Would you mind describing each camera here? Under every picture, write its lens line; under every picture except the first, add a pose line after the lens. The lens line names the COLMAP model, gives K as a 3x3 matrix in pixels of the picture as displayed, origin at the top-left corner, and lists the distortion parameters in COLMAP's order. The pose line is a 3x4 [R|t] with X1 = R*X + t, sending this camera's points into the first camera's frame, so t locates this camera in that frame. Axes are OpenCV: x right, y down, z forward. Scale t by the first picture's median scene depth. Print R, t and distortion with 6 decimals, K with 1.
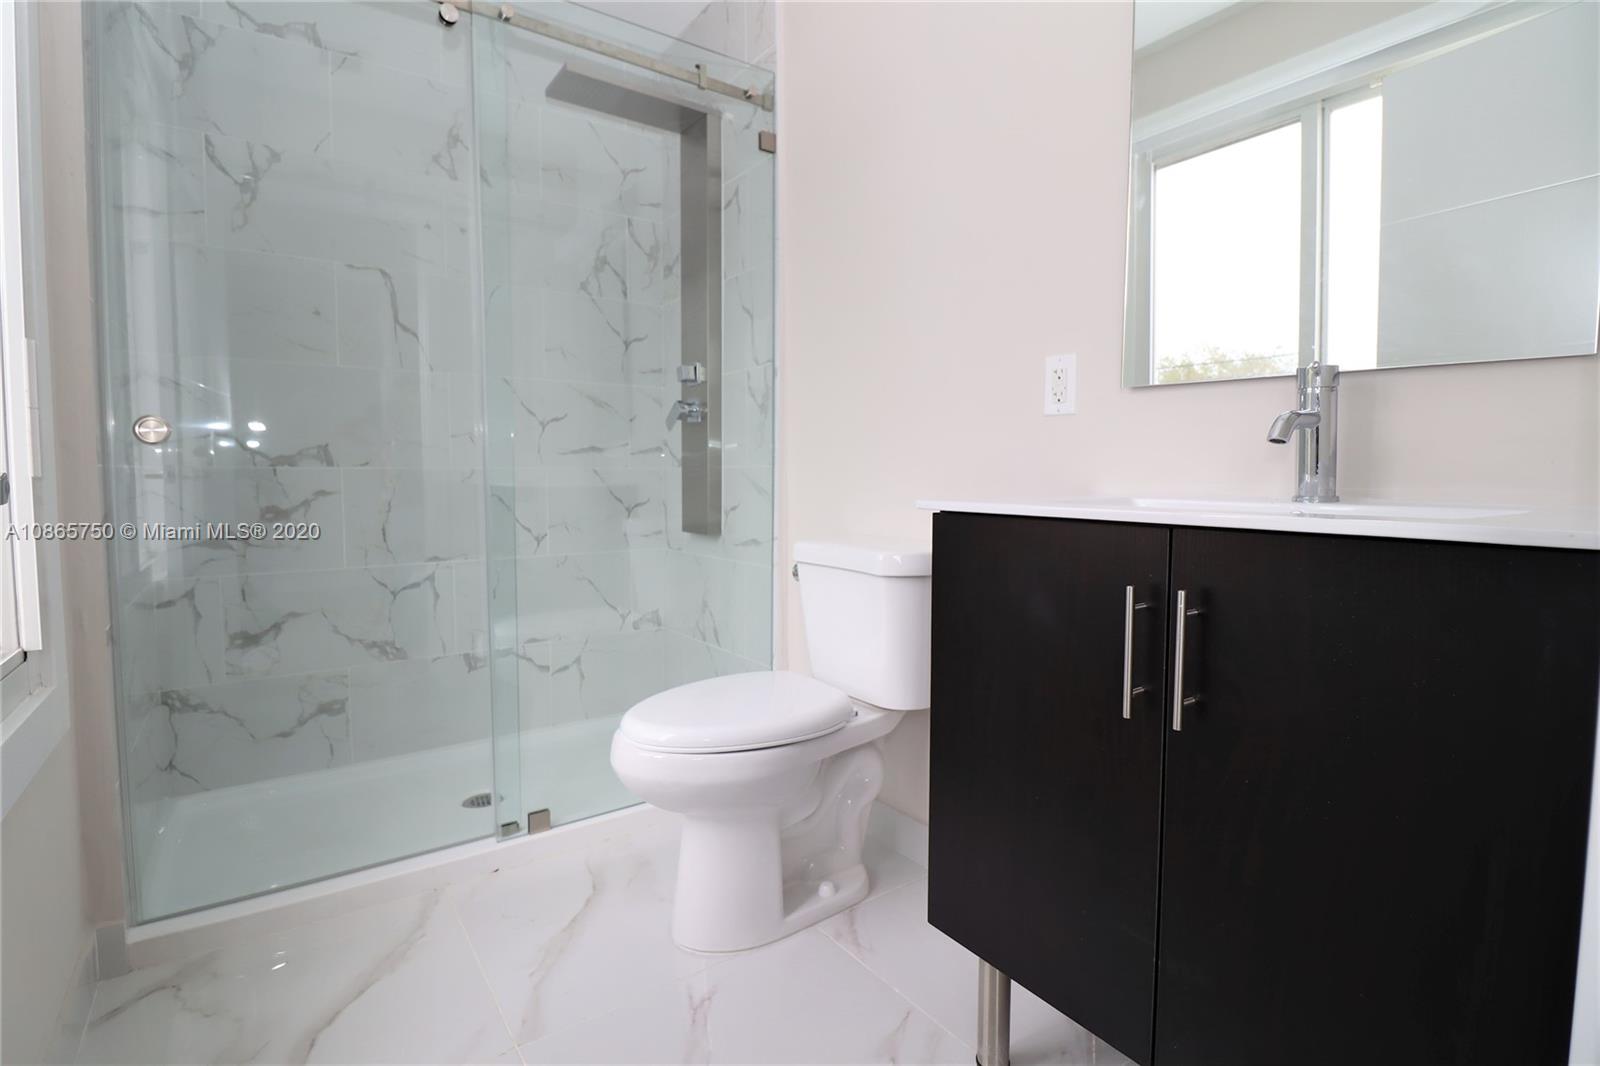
lens RADIAL K [[747.9, 0, 808.8], [0, 747.9, 521.0], [0, 0, 1]] dist [-0.005211, -0.008779]
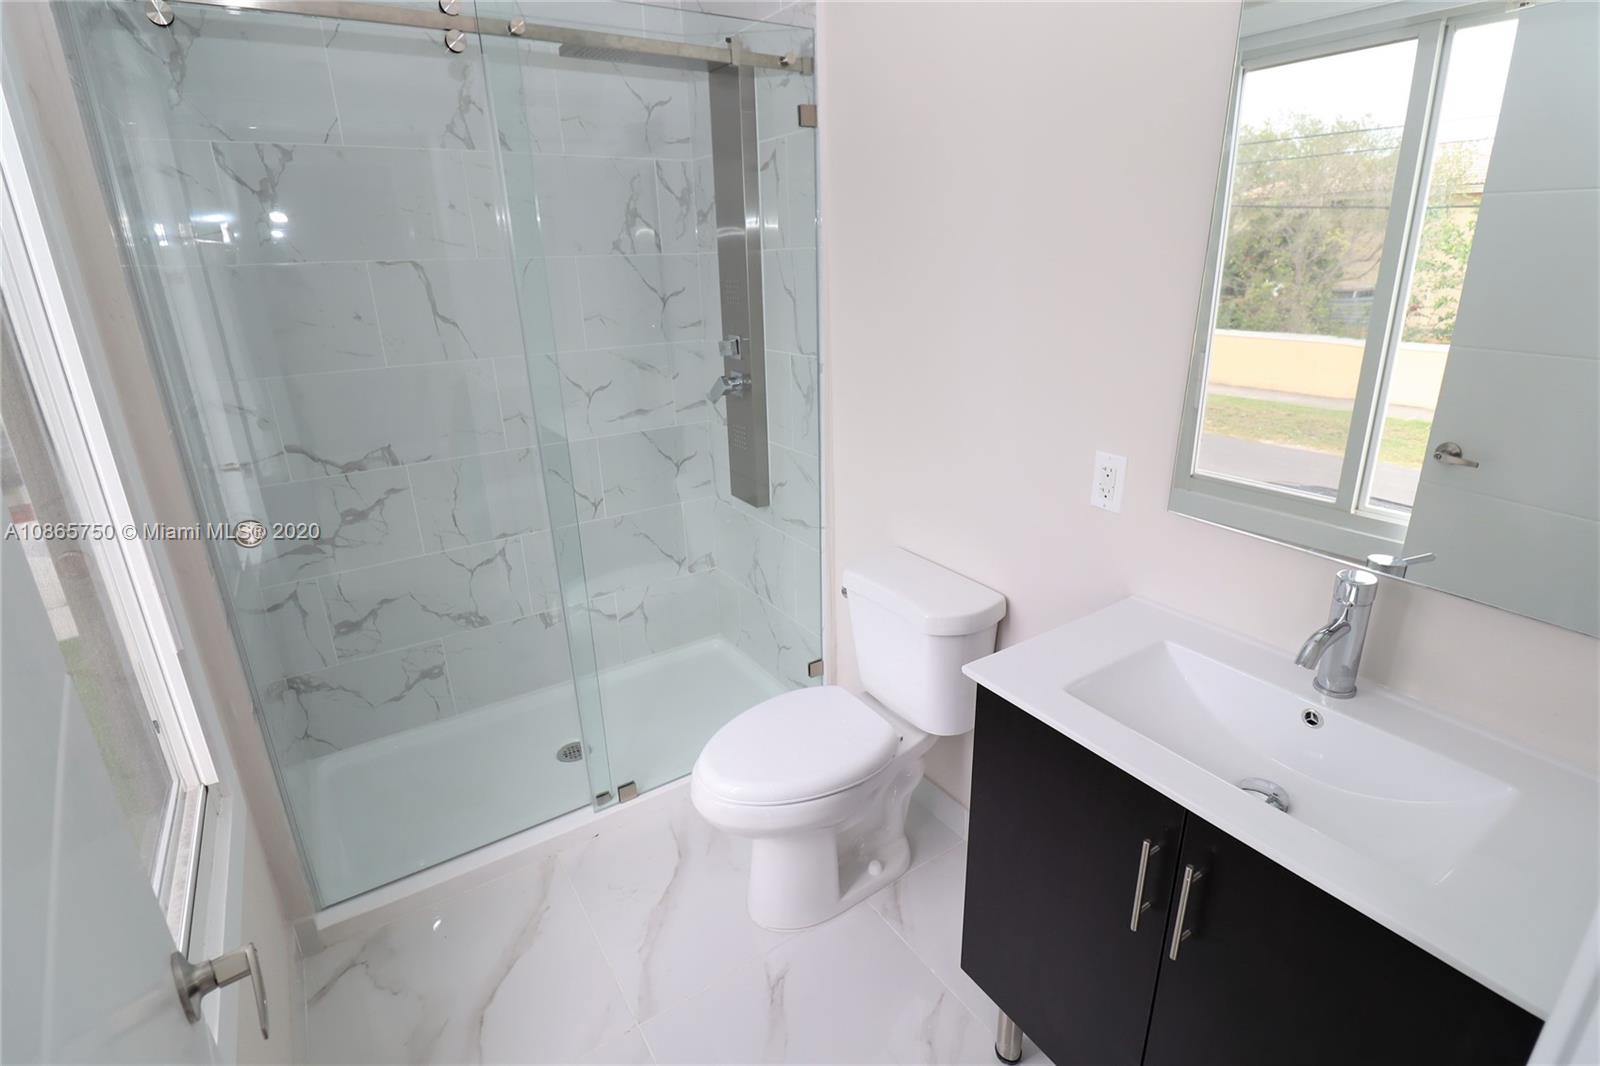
lens RADIAL K [[747.9, 0, 813.3], [0, 747.9, 508.2], [0, 0, 1]] dist [-0.005211, -0.008779]
pose [[0.999050, -0.008931, -0.042659, -0.014206], [0.019783, 0.965067, 0.261254, -0.290643], [0.038835, -0.261849, 0.964327, -0.001813]]
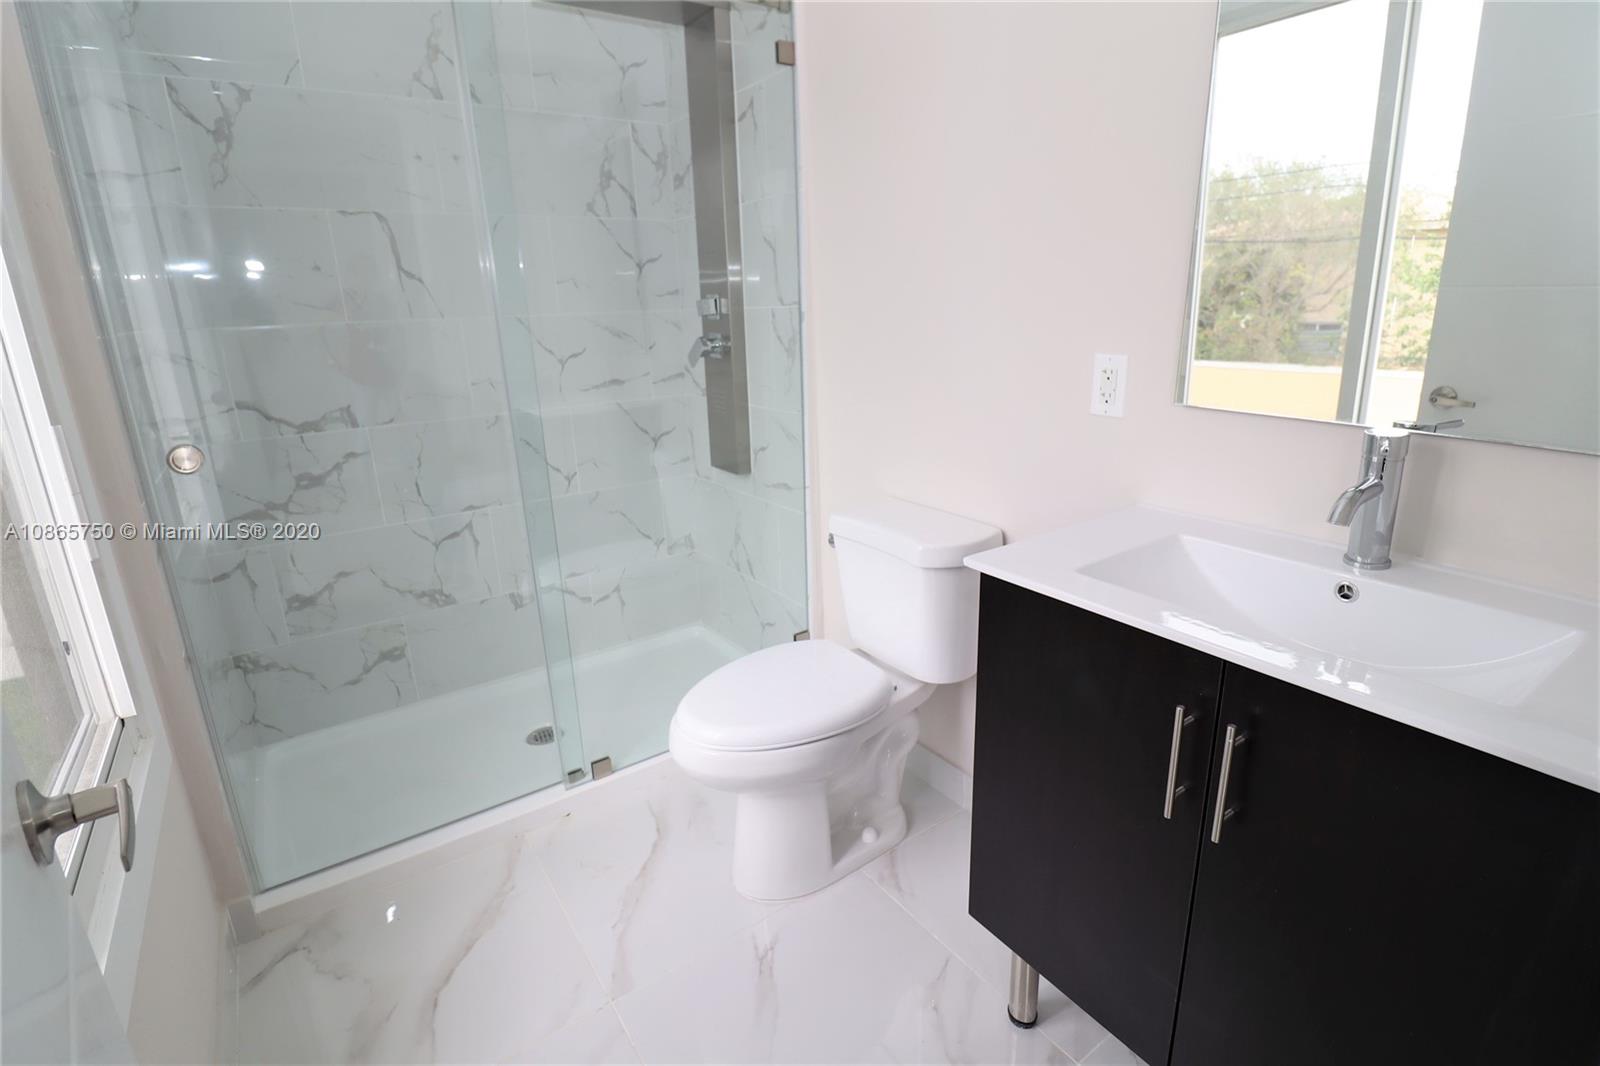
lens RADIAL K [[747.9, 0, 813.5], [0, 747.9, 511.2], [0, 0, 1]] dist [-0.005211, -0.008779]
pose [[0.999532, -0.025876, -0.016304, -0.022098], [0.028743, 0.976916, 0.211681, -0.164785], [0.010450, -0.212050, 0.977203, 0.015896]]
